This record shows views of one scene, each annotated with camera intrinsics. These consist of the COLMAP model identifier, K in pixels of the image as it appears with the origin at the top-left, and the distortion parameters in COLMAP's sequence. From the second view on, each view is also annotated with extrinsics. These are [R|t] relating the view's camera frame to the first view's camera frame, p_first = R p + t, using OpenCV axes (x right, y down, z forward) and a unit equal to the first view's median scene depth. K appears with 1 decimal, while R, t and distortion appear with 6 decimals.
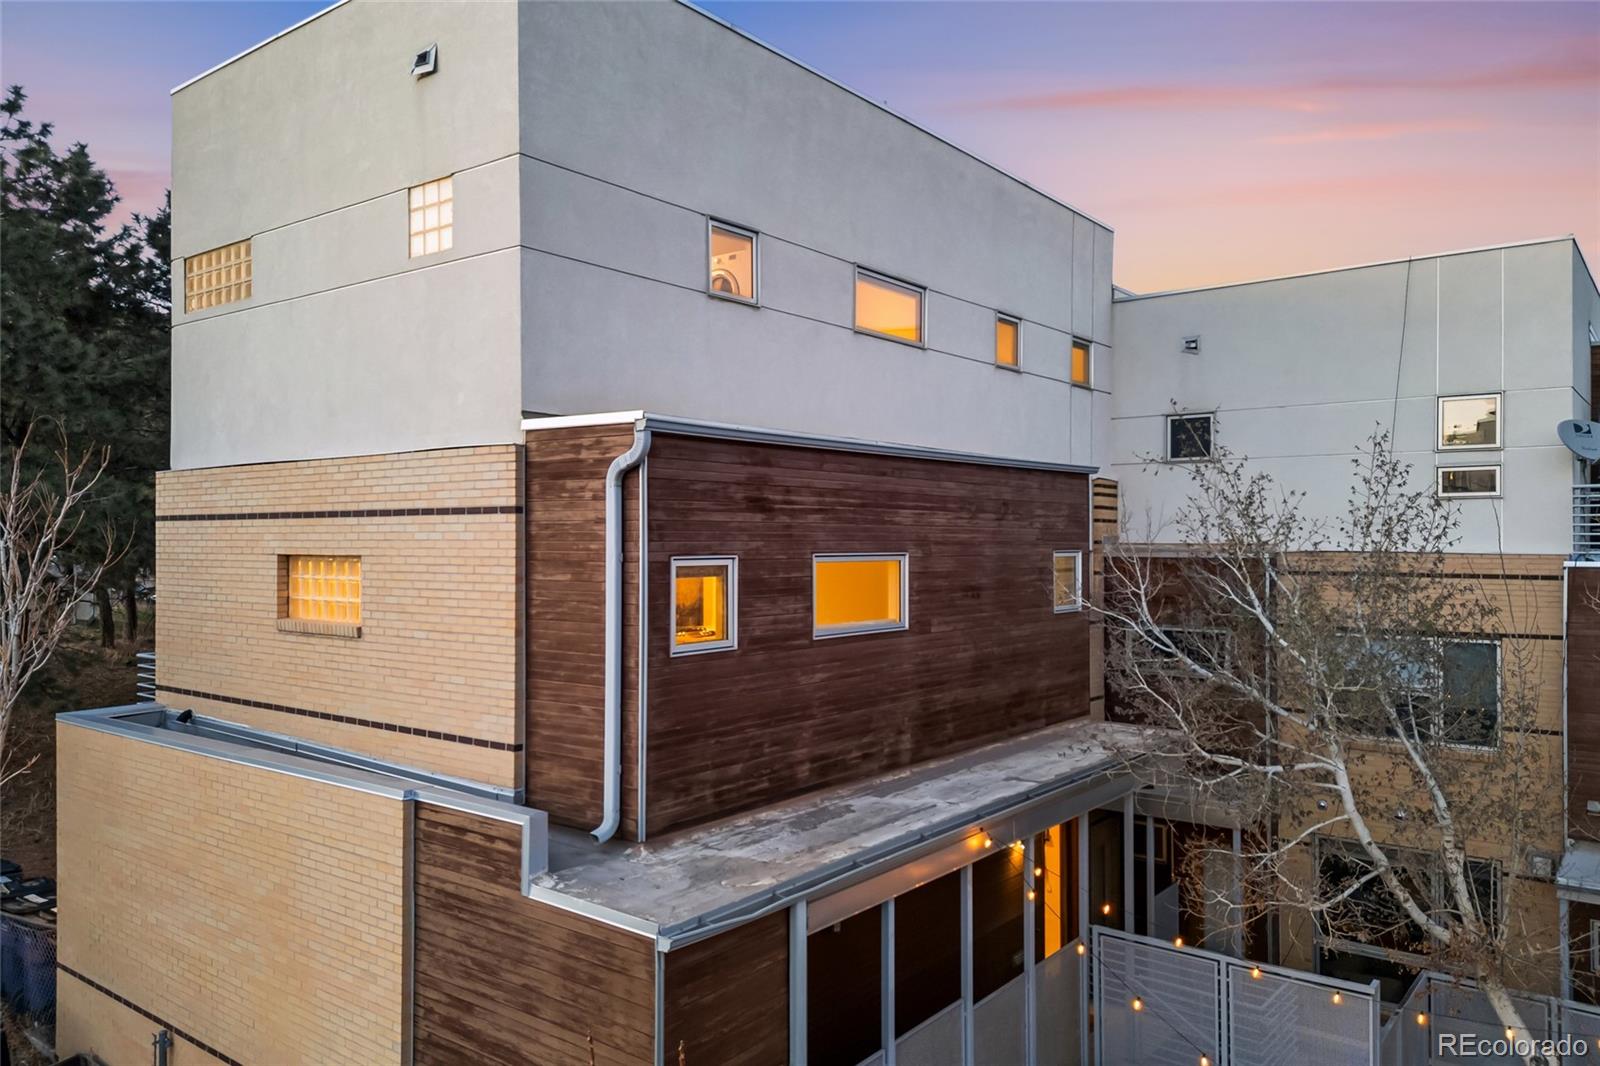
lens RADIAL K [[1136.7, 0, 800.0], [0, 1136.7, 535.1], [0, 0, 1]] dist [0.043333, -0.026993]
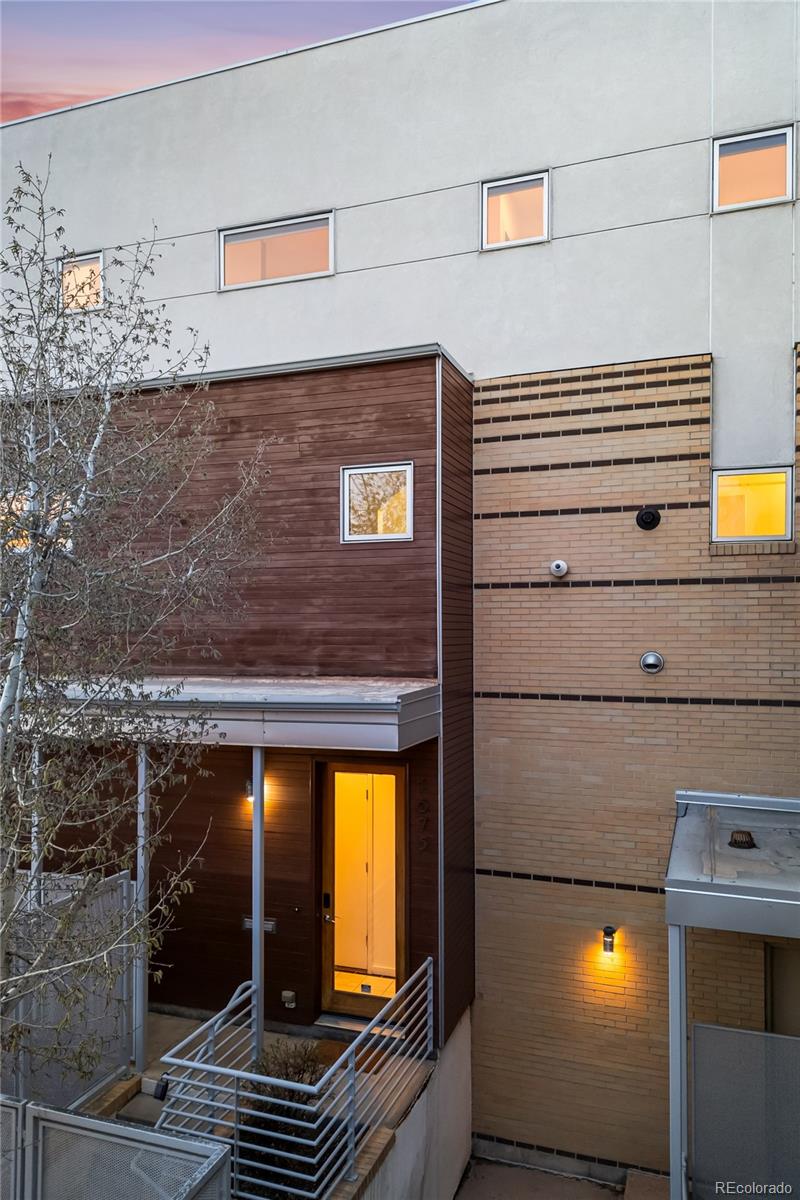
lens RADIAL K [[852.6, 0, 406.0], [0, 852.6, 633.4], [0, 0, 1]] dist [0.043333, -0.026993]
pose [[0.313639, 0.002084, -0.949540, 0.837006], [0.004954, 0.999980, 0.003831, 0.134392], [0.949529, -0.005906, 0.313623, 0.867709]]
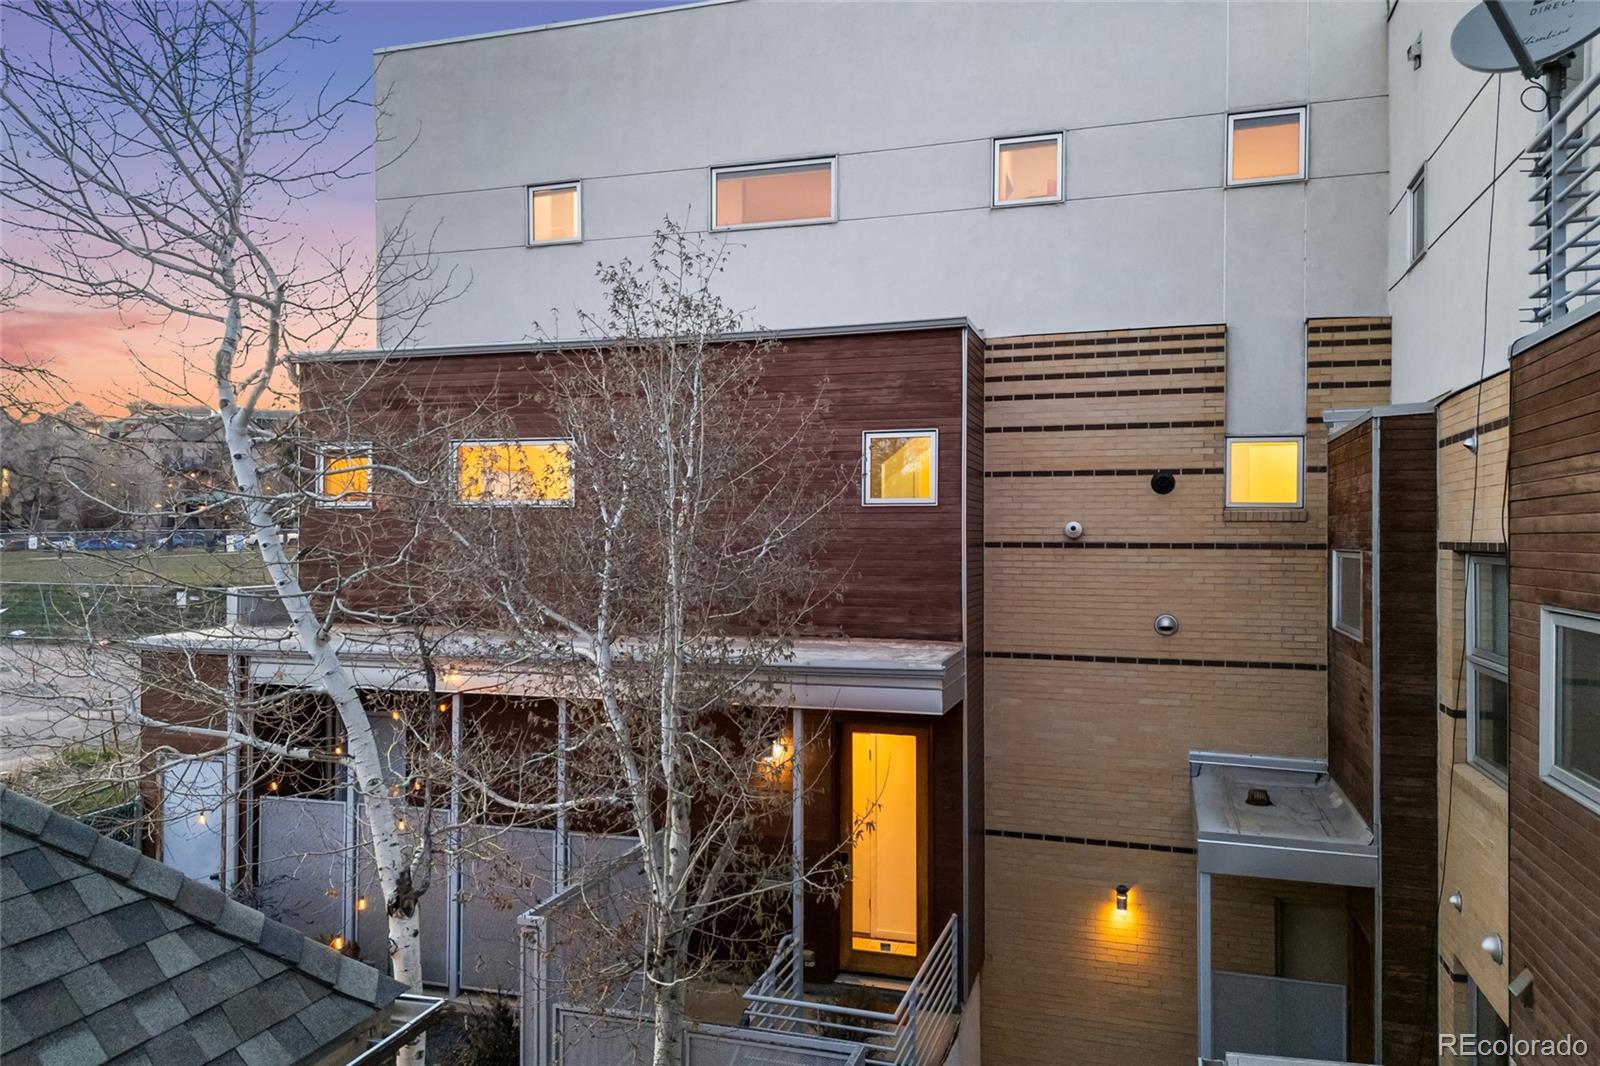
lens RADIAL K [[1136.7, 0, 800.3], [0, 1136.7, 540.3], [0, 0, 1]] dist [0.043333, -0.026993]
pose [[0.349040, 0.004654, -0.937096, 1.000903], [0.000031, 0.999988, 0.004977, 0.091463], [0.937108, -0.001766, 0.349035, 0.681837]]
